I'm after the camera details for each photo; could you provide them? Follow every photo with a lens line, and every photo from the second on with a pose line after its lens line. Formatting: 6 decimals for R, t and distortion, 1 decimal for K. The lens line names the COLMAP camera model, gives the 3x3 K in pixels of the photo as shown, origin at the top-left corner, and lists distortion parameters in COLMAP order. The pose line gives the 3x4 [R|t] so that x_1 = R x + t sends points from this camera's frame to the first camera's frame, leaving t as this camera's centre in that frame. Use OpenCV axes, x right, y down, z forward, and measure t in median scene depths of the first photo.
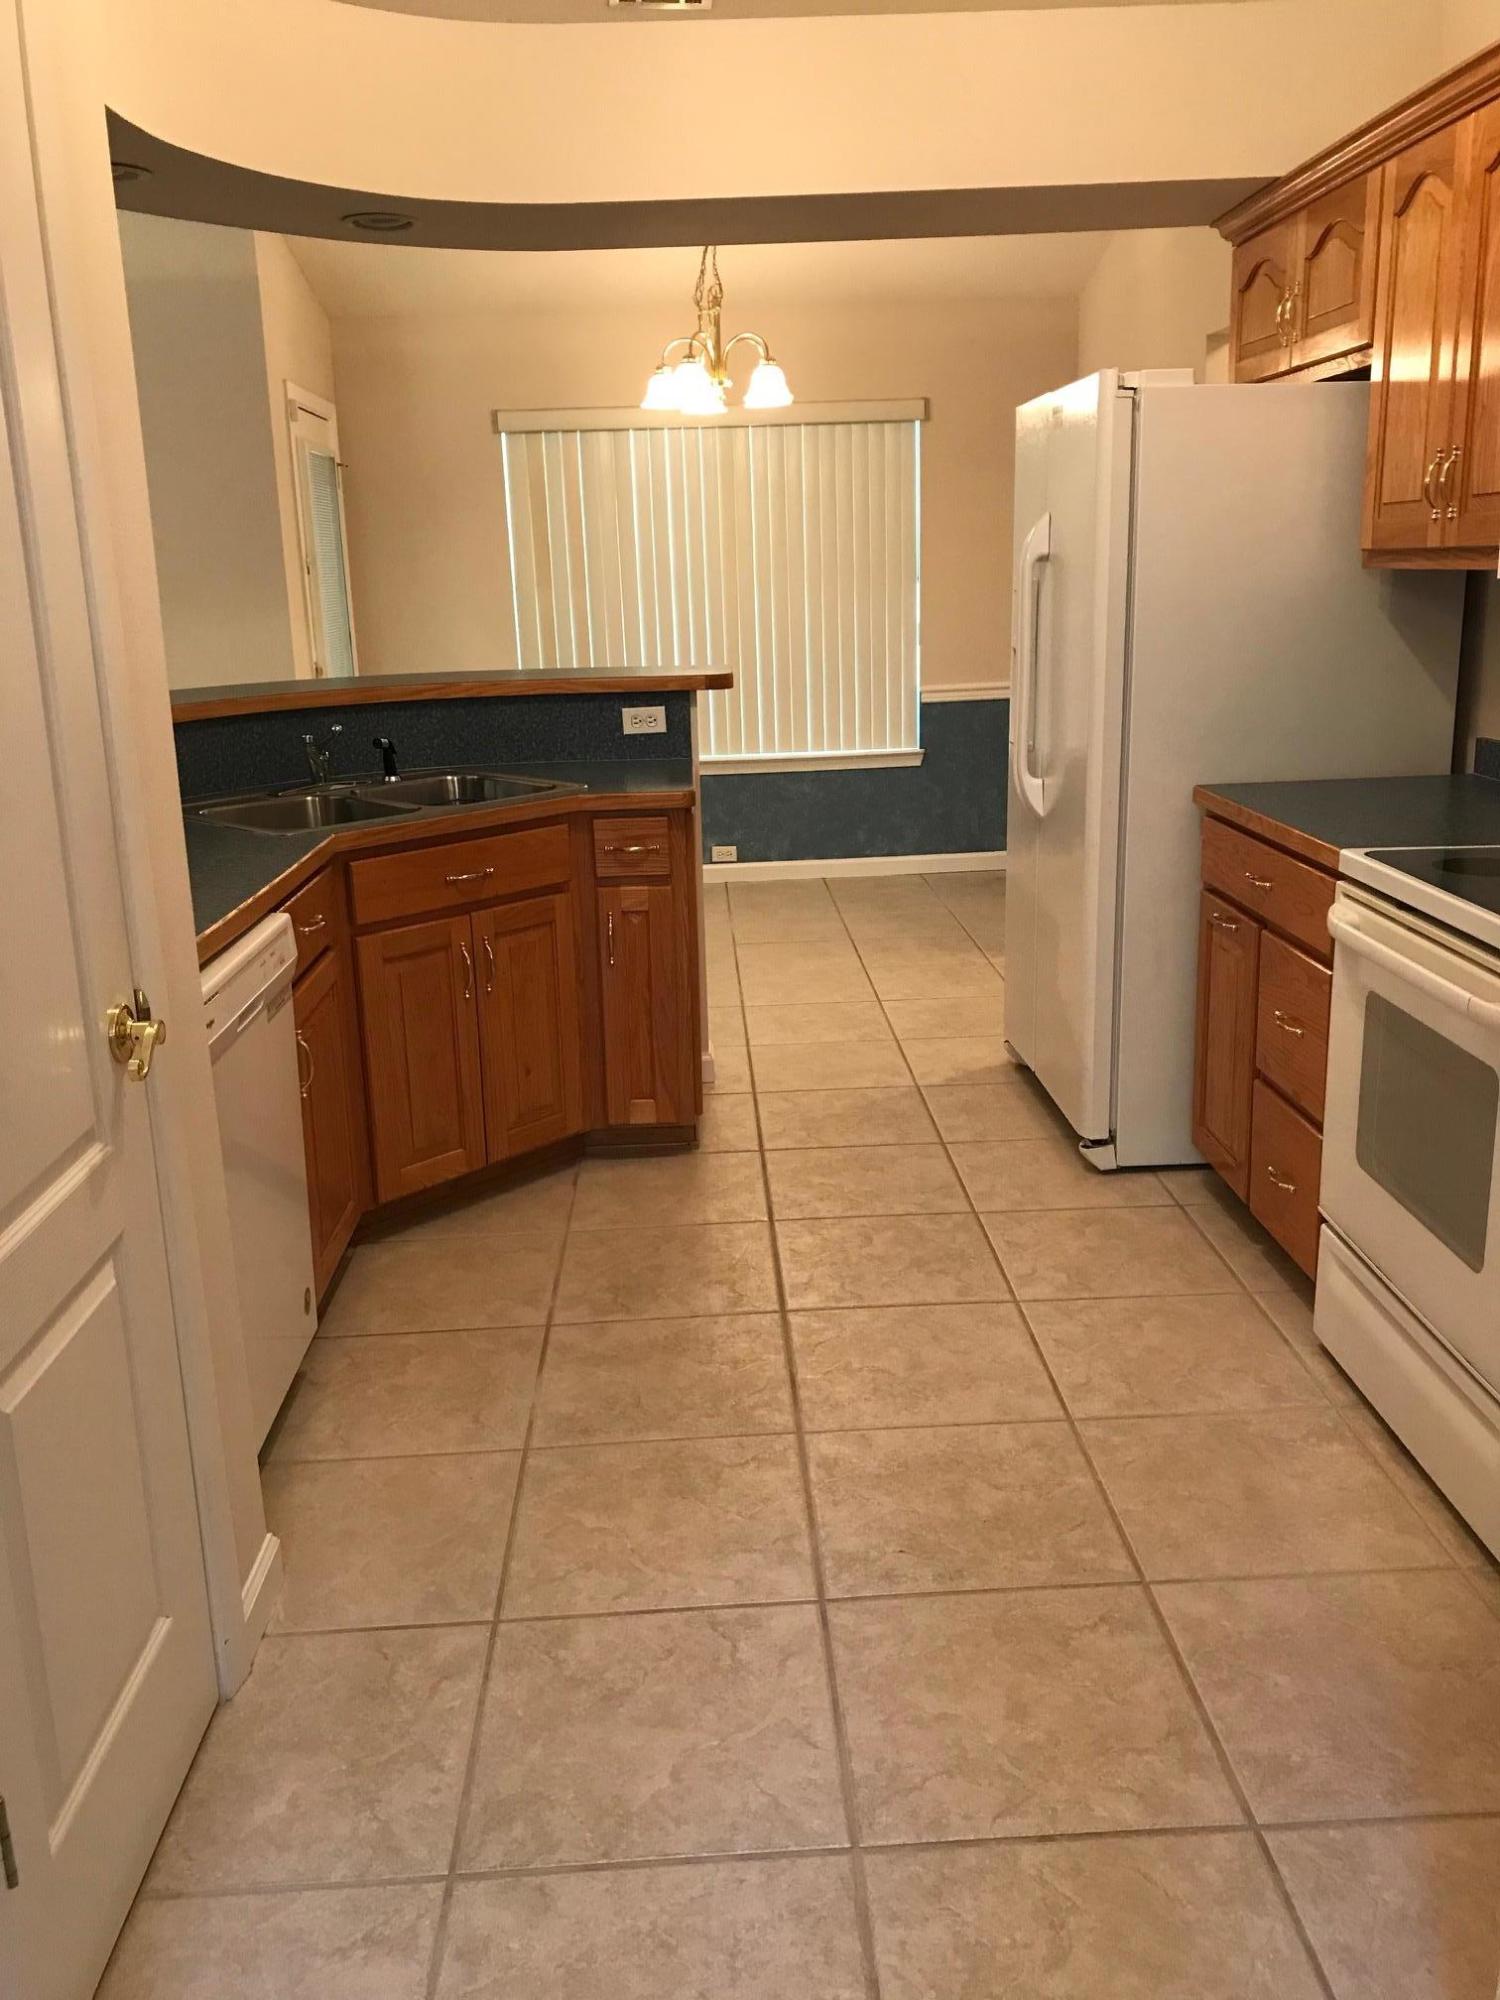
lens RADIAL K [[1602.8, 0, 750.0], [0, 1602.8, 1000.0], [0, 0, 1]] dist [0.048611, -0.097323]
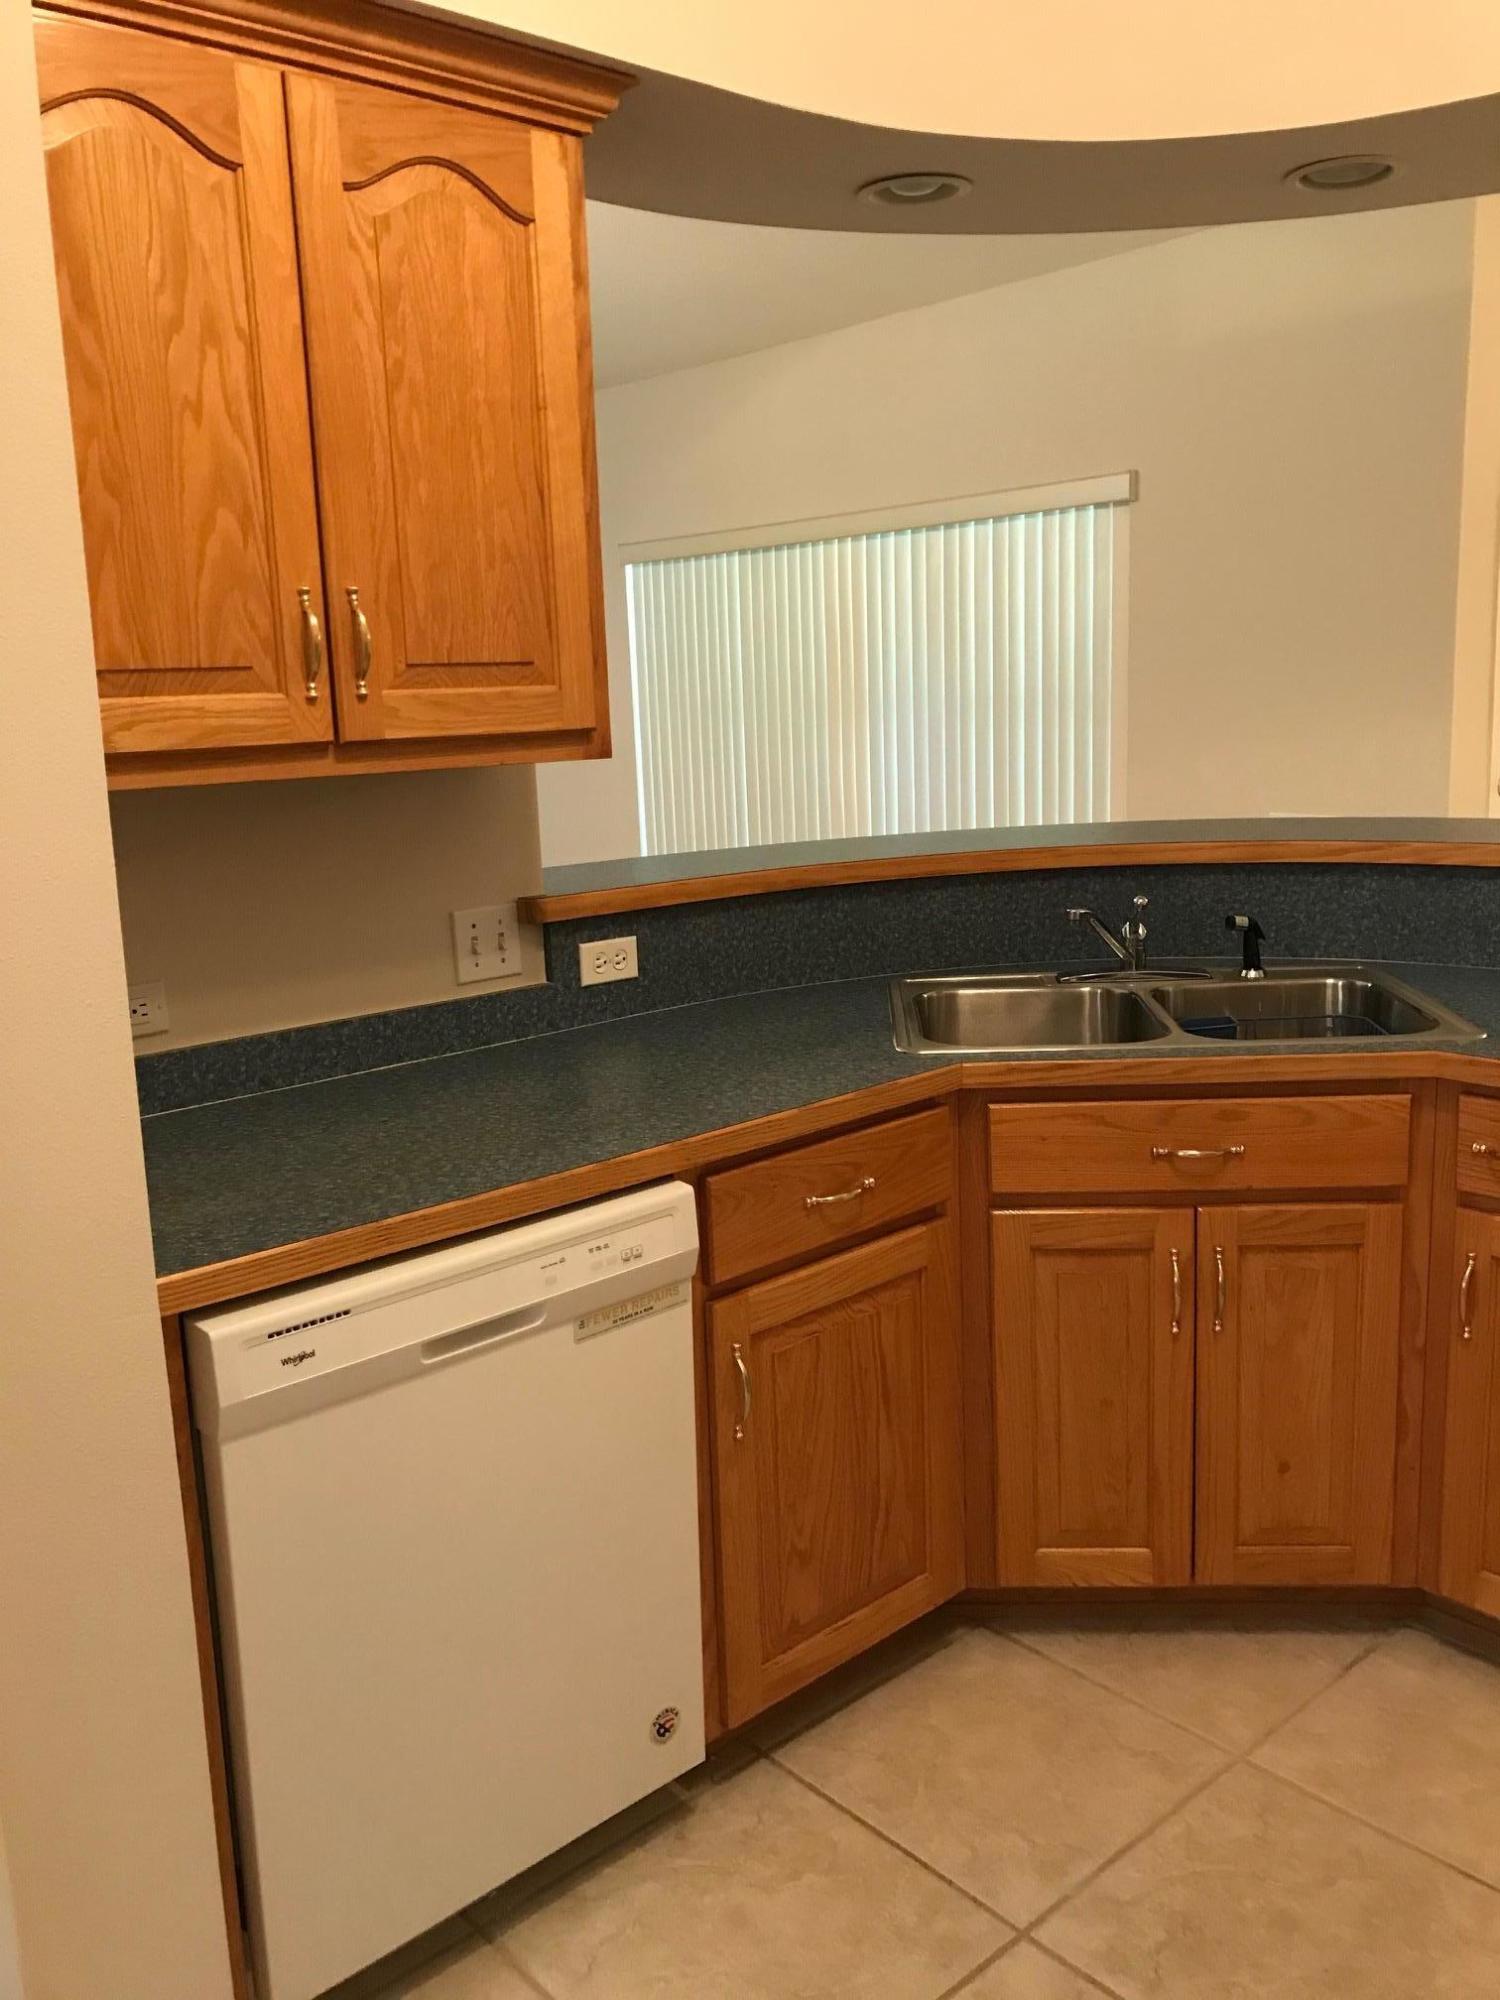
lens RADIAL K [[1602.8, 0, 750.0], [0, 1602.8, 1000.0], [0, 0, 1]] dist [0.048611, -0.097323]
pose [[0.641354, 0.150632, -0.752313, 0.181388], [-0.185508, 0.981890, 0.038452, -0.125194], [0.744481, 0.114899, 0.657683, 0.423347]]
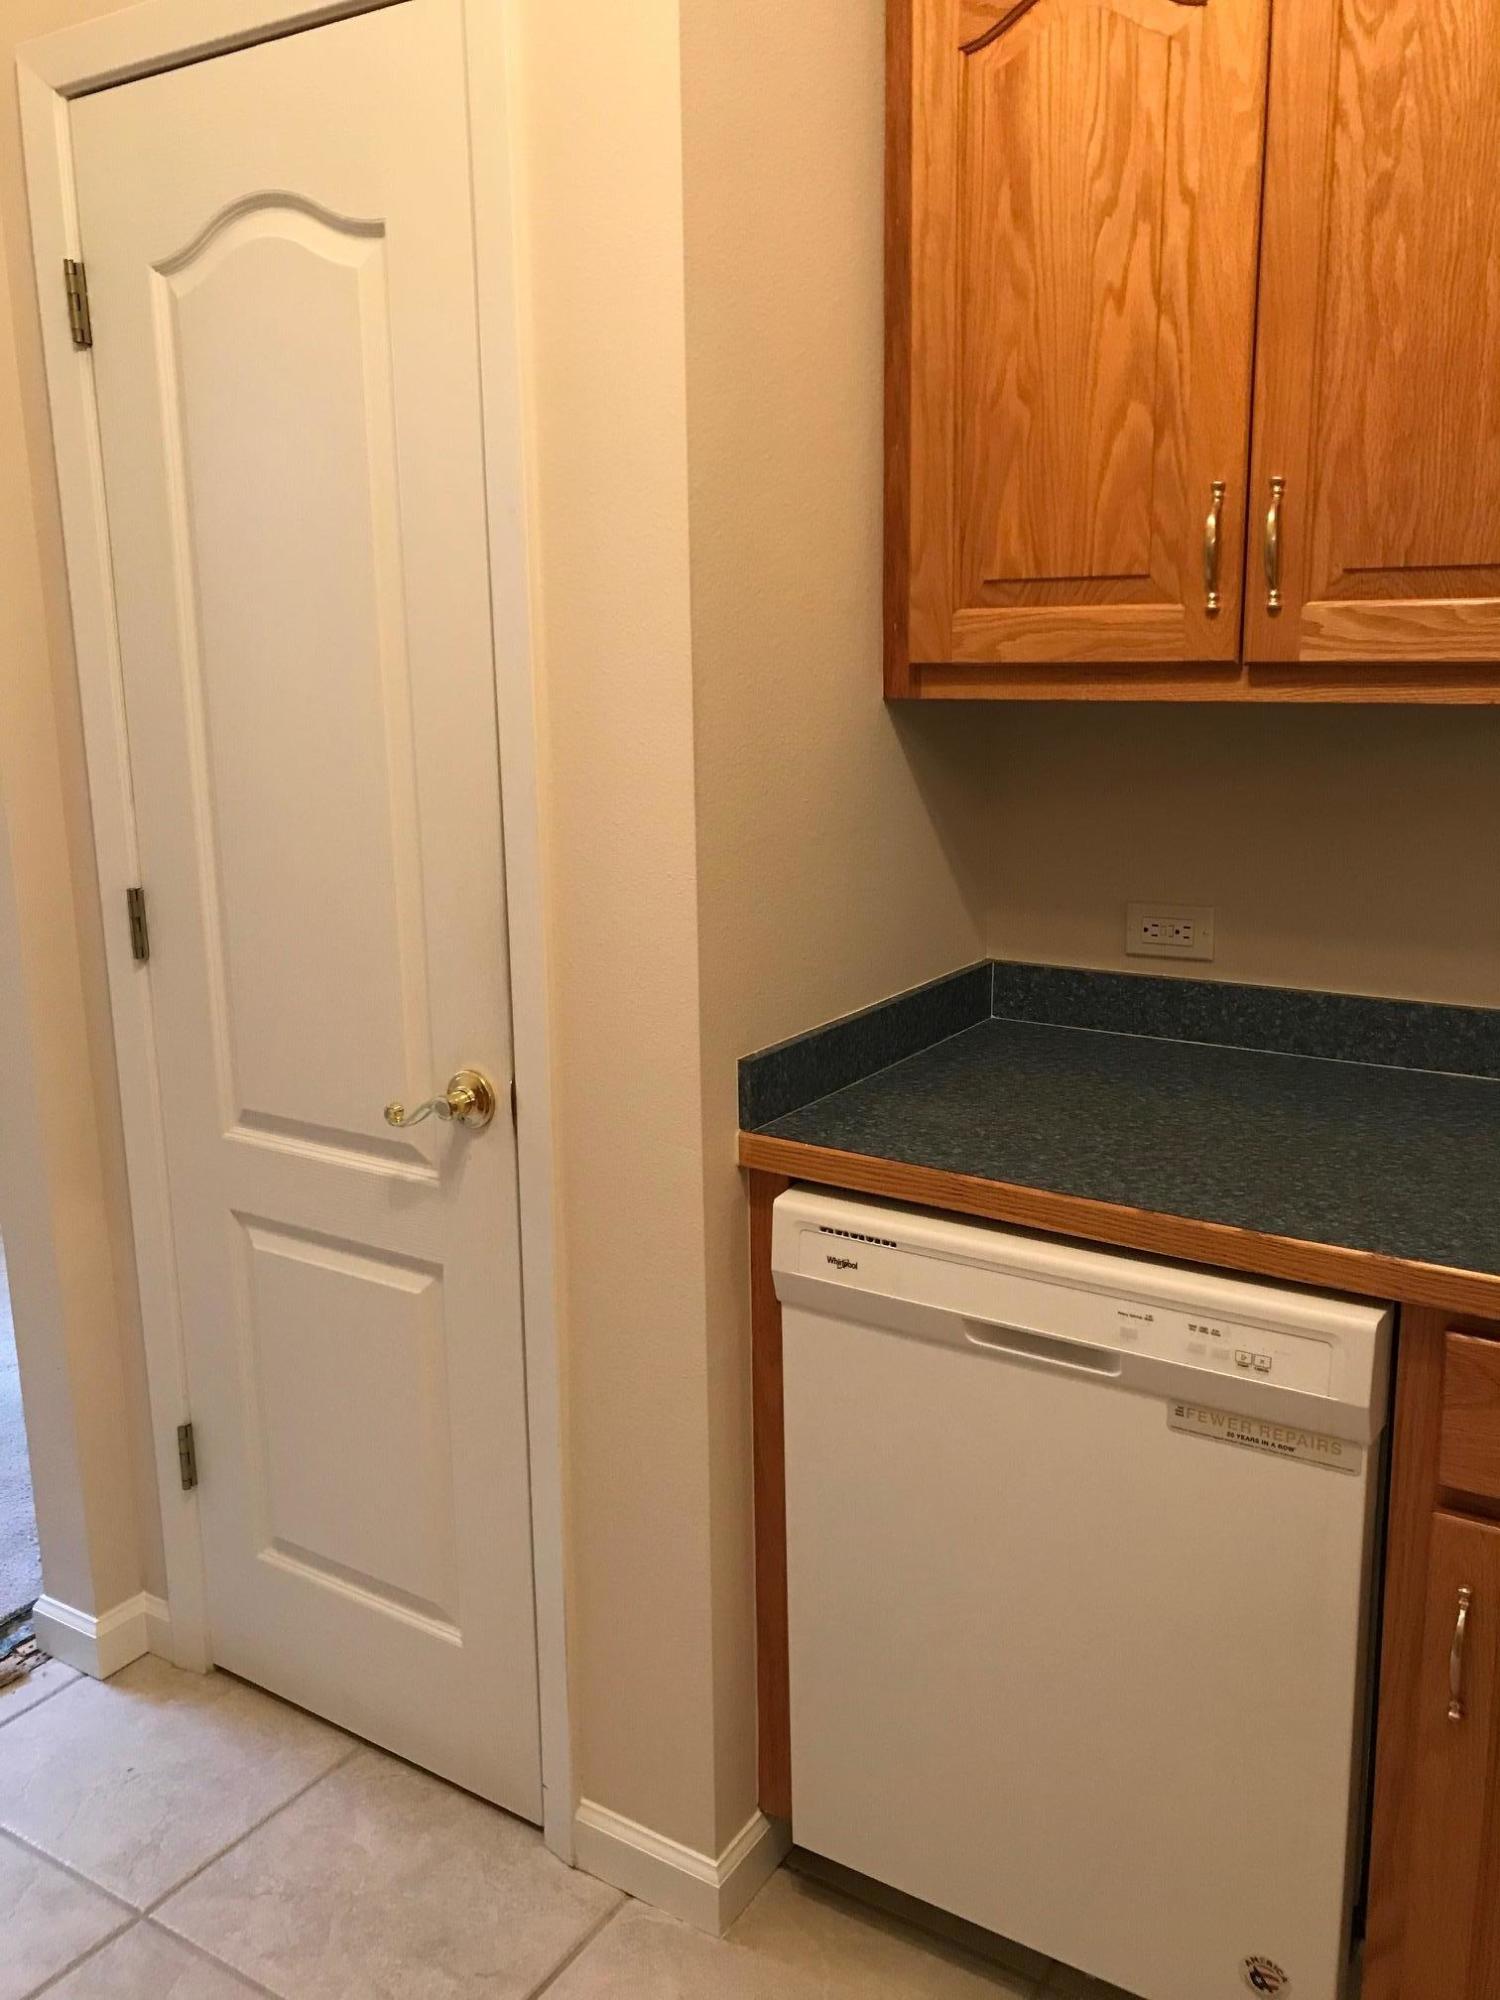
lens RADIAL K [[1626.4, 0, 751.3], [0, 1626.4, 988.6], [0, 0, 1]] dist [0.011497, -0.006088]
pose [[-0.573569, 0.205970, -0.792840, 0.145363], [-0.192193, 0.907019, 0.374672, -0.223849], [0.796292, 0.367278, -0.480652, 0.800650]]
